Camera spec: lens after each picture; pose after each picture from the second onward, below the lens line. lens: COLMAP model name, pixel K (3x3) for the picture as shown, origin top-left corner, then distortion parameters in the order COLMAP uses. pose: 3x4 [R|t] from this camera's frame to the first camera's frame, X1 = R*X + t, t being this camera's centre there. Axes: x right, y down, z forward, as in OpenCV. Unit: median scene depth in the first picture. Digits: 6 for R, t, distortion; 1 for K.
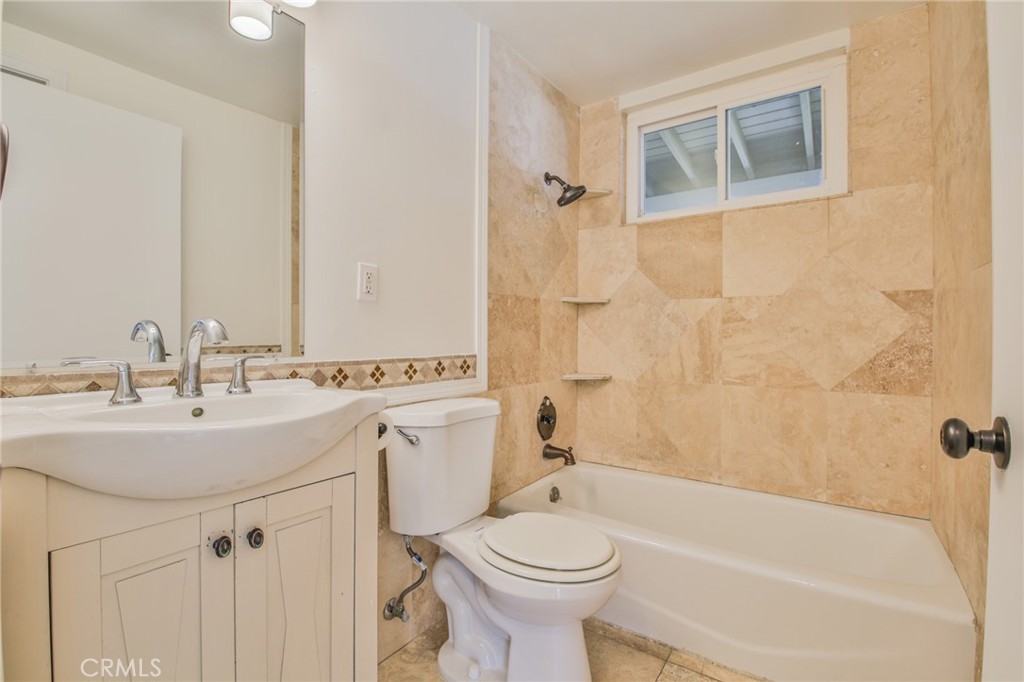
lens RADIAL K [[466.4, 0, 509.1], [0, 466.4, 340.6], [0, 0, 1]] dist [-0.010040, -0.004998]
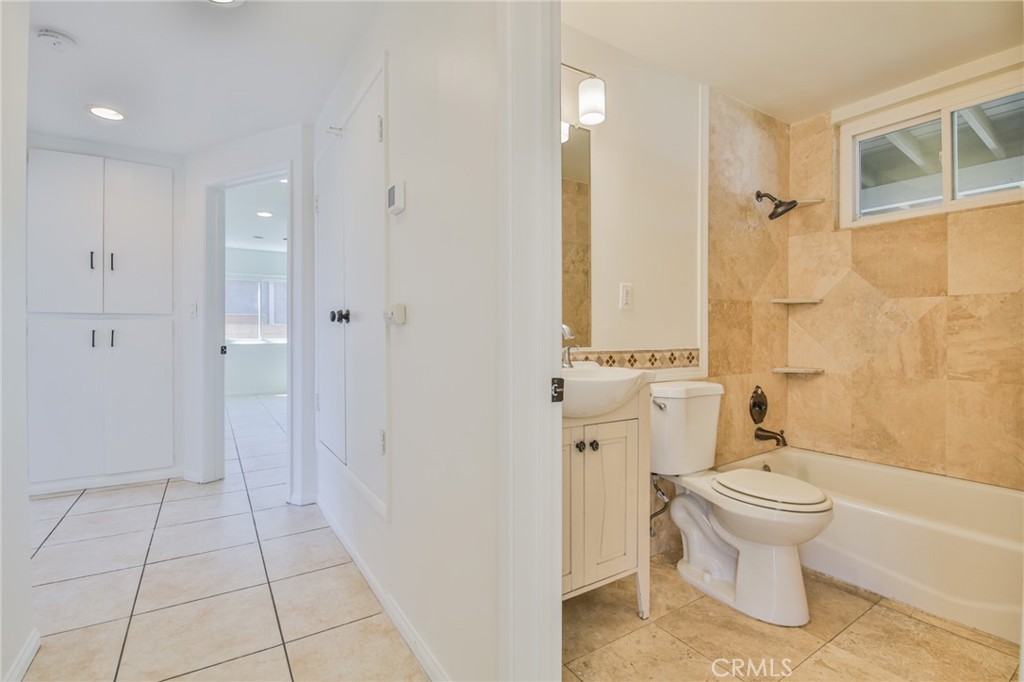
lens RADIAL K [[466.4, 0, 513.6], [0, 466.4, 336.8], [0, 0, 1]] dist [-0.010040, -0.004998]
pose [[0.930921, -0.000340, -0.365220, -0.068883], [-0.000748, 0.999996, -0.002837, 0.002759], [0.365219, 0.002914, 0.930917, -0.315763]]
